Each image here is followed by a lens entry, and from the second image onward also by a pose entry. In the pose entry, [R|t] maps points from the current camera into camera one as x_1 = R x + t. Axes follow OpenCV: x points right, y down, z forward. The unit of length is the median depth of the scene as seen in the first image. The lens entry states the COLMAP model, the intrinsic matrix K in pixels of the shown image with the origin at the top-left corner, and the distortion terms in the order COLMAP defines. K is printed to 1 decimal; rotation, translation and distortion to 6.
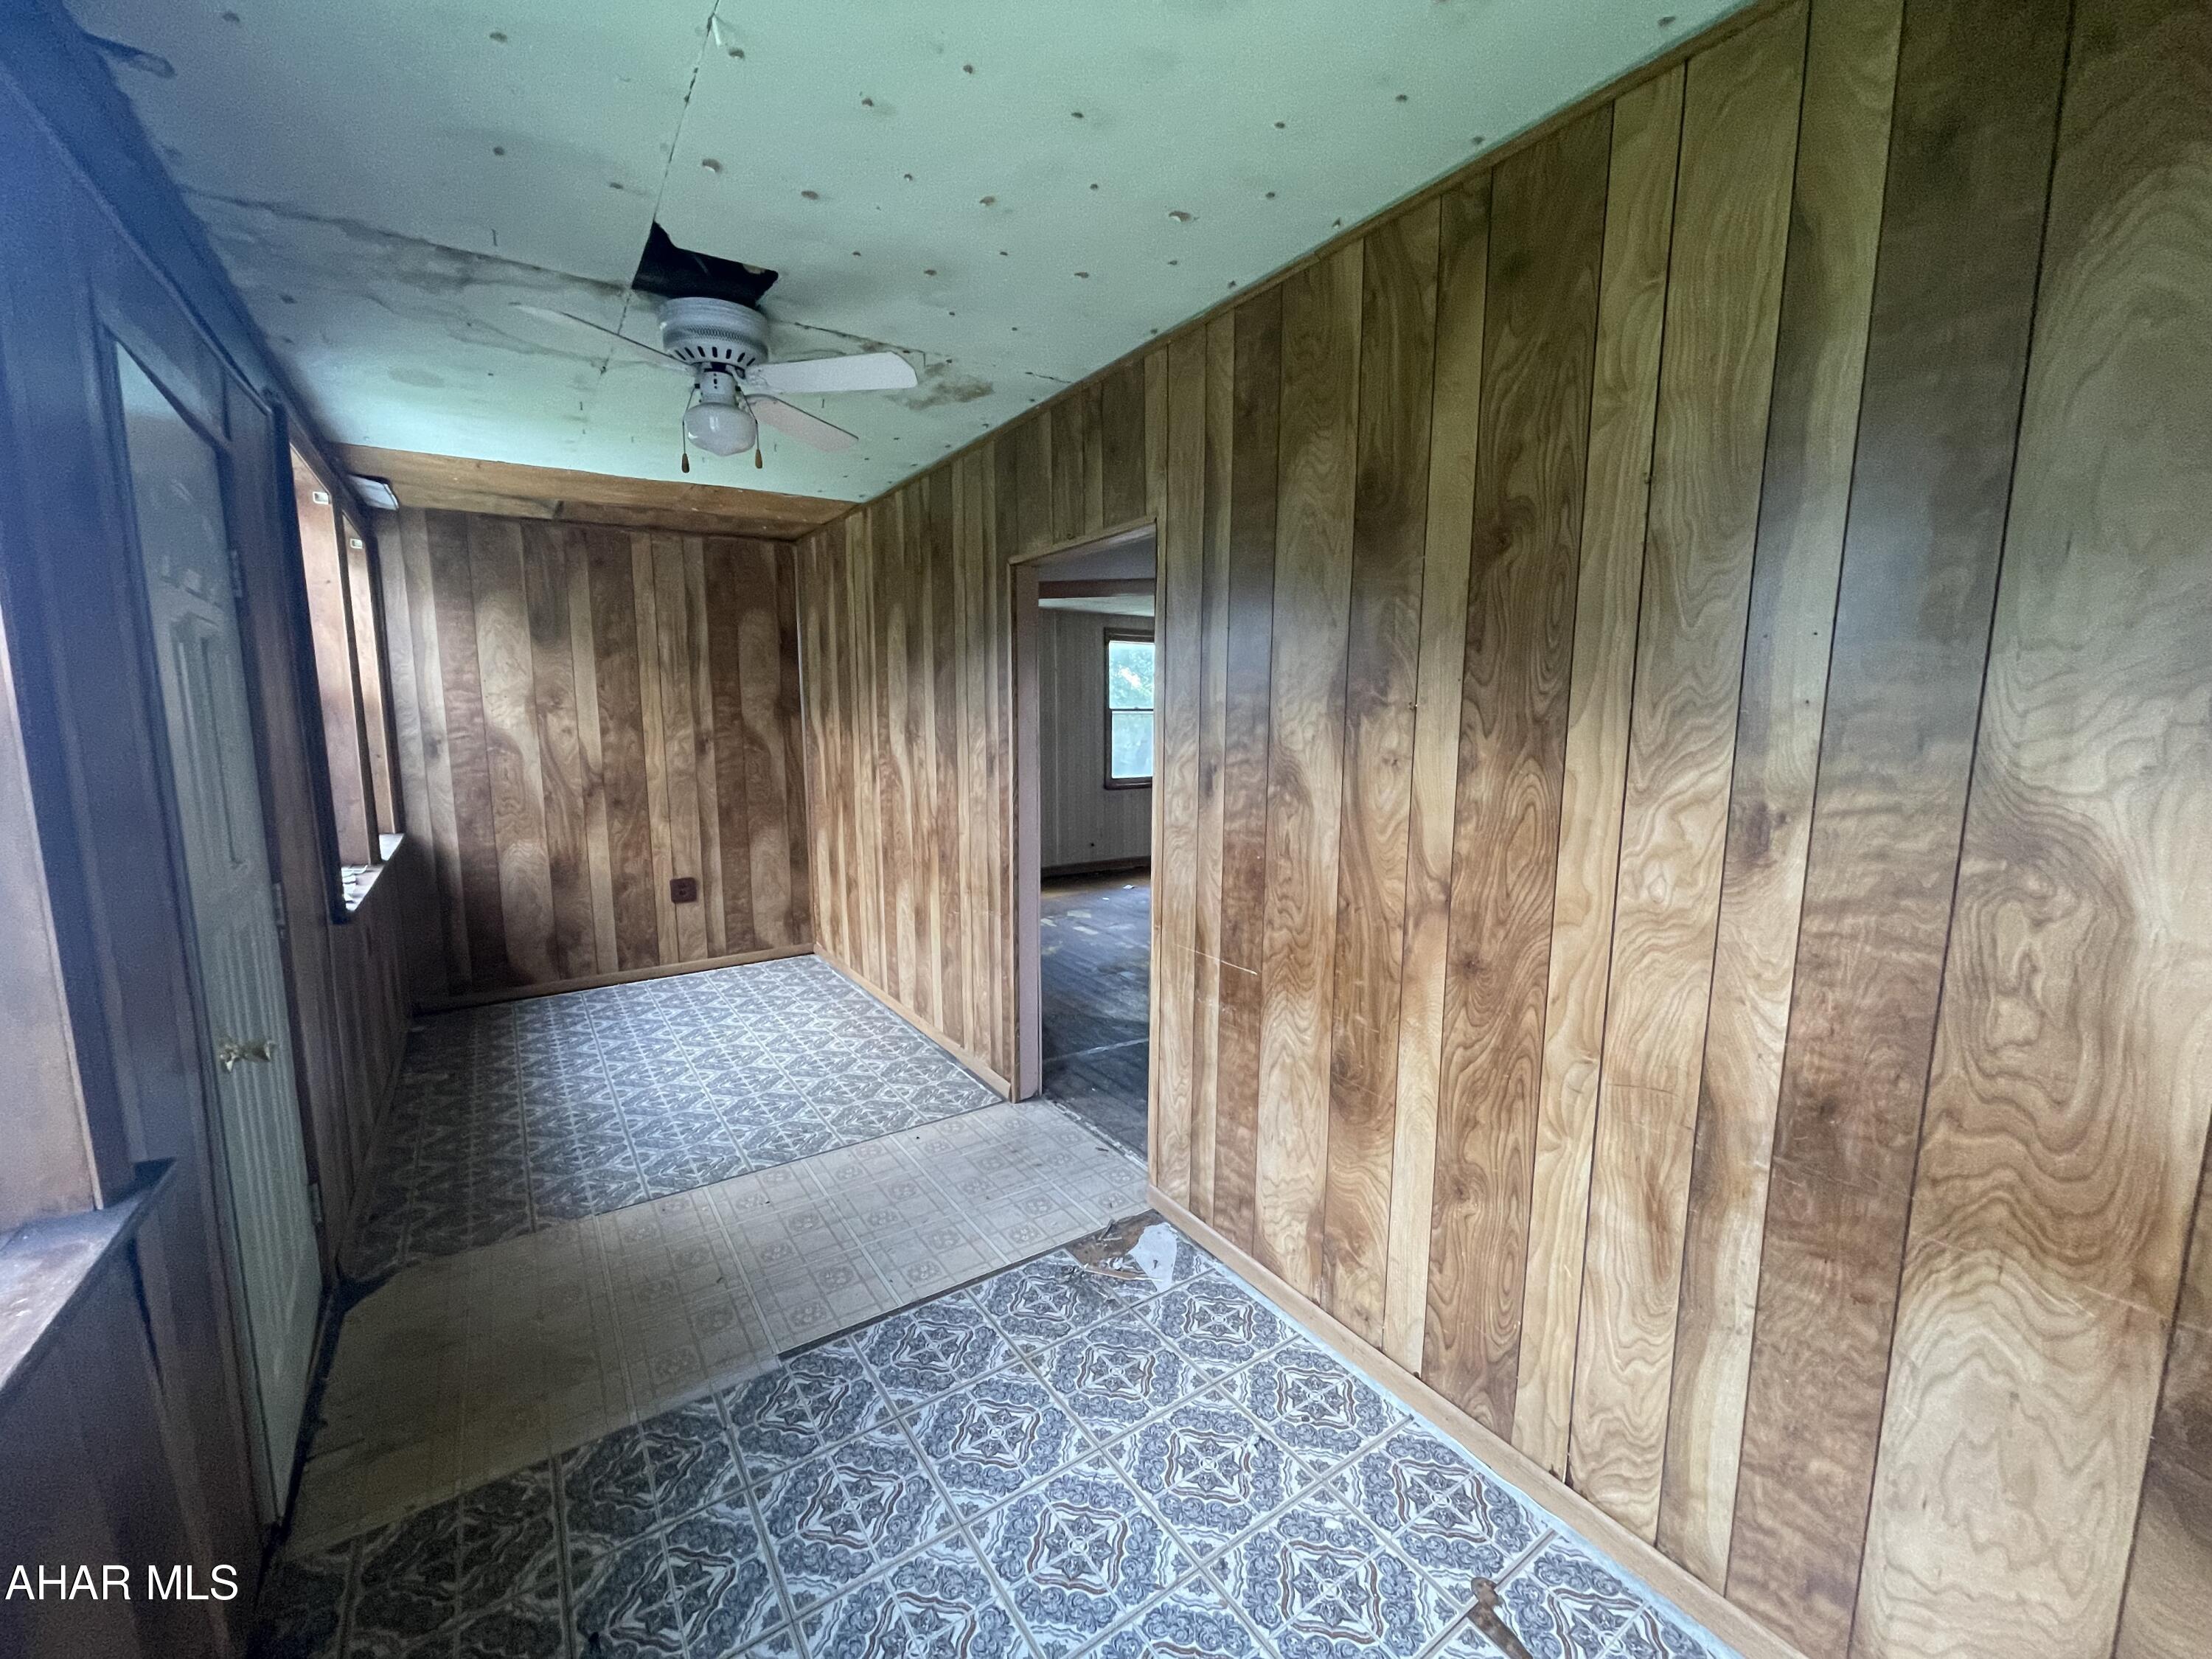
lens RADIAL K [[894.6, 0, 1084.0], [0, 894.6, 844.3], [0, 0, 1]] dist [-0.000213, -0.000031]
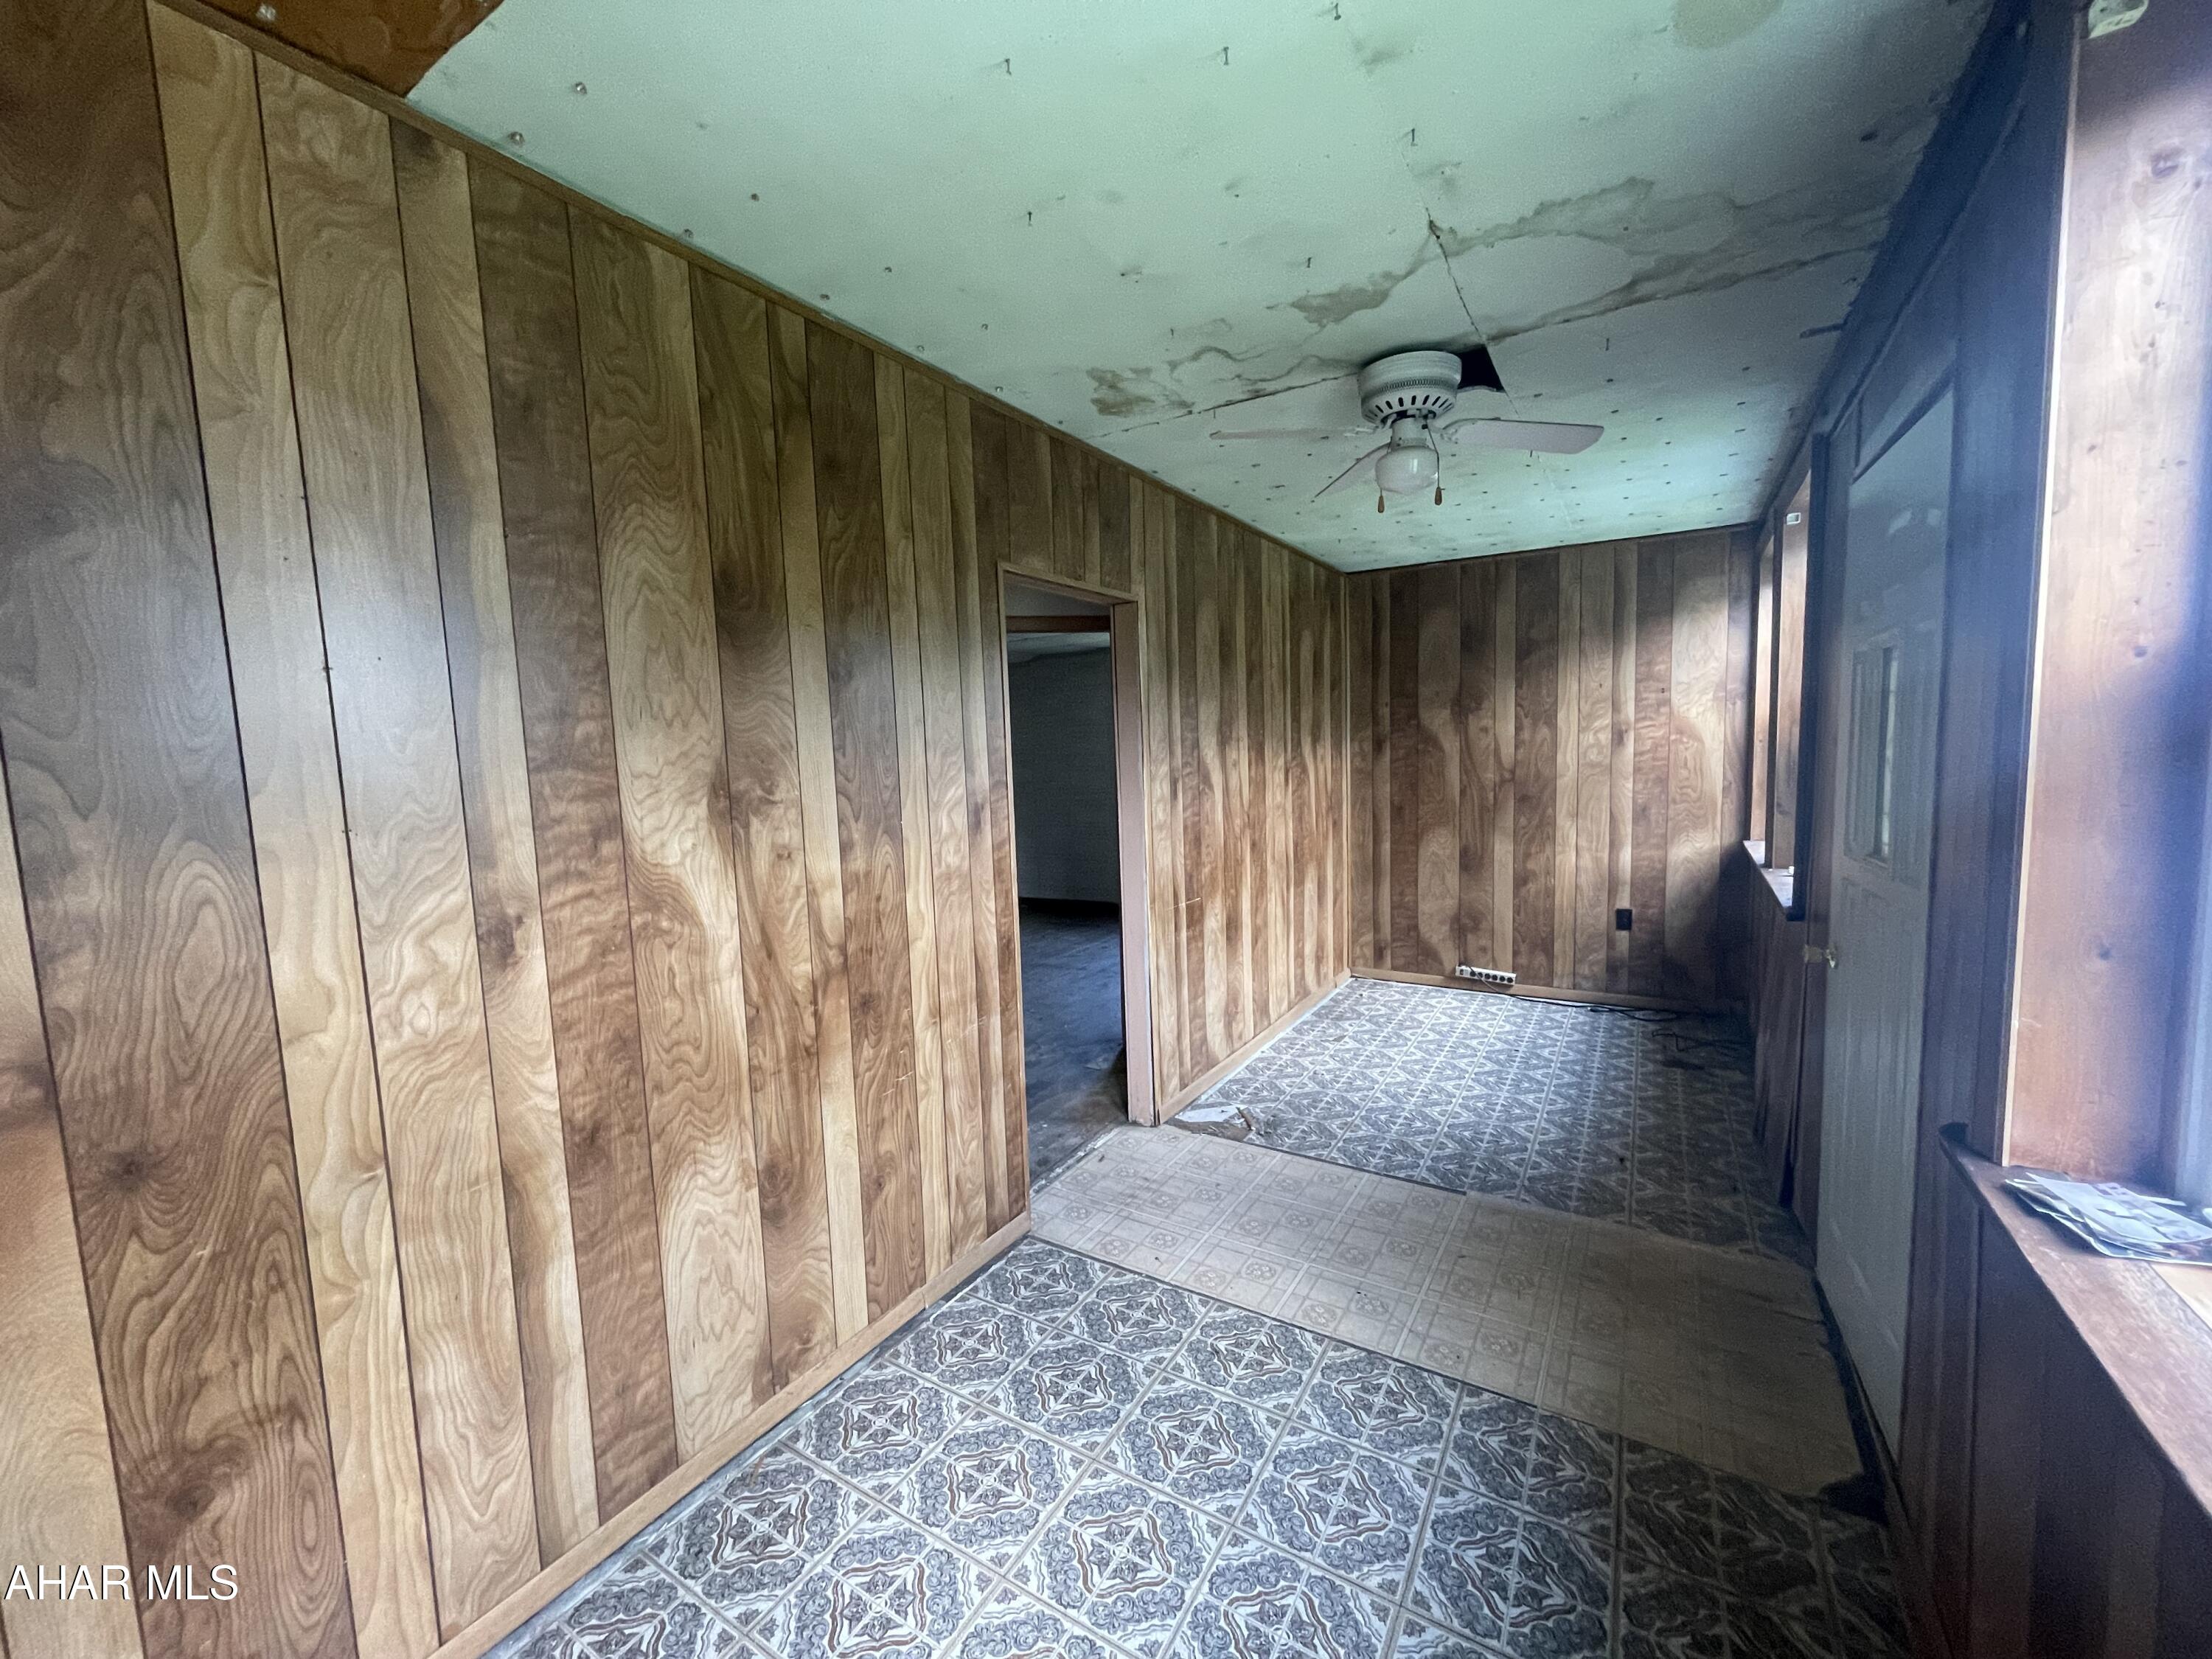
lens RADIAL K [[878.5, 0, 1080.4], [0, 878.5, 830.3], [0, 0, 1]] dist [-0.022341, -0.000116]
pose [[-0.404415, -0.071307, 0.911791, -1.029208], [0.162480, 0.975495, 0.148355, -0.221899], [-0.900027, 0.208145, -0.382919, 1.544807]]
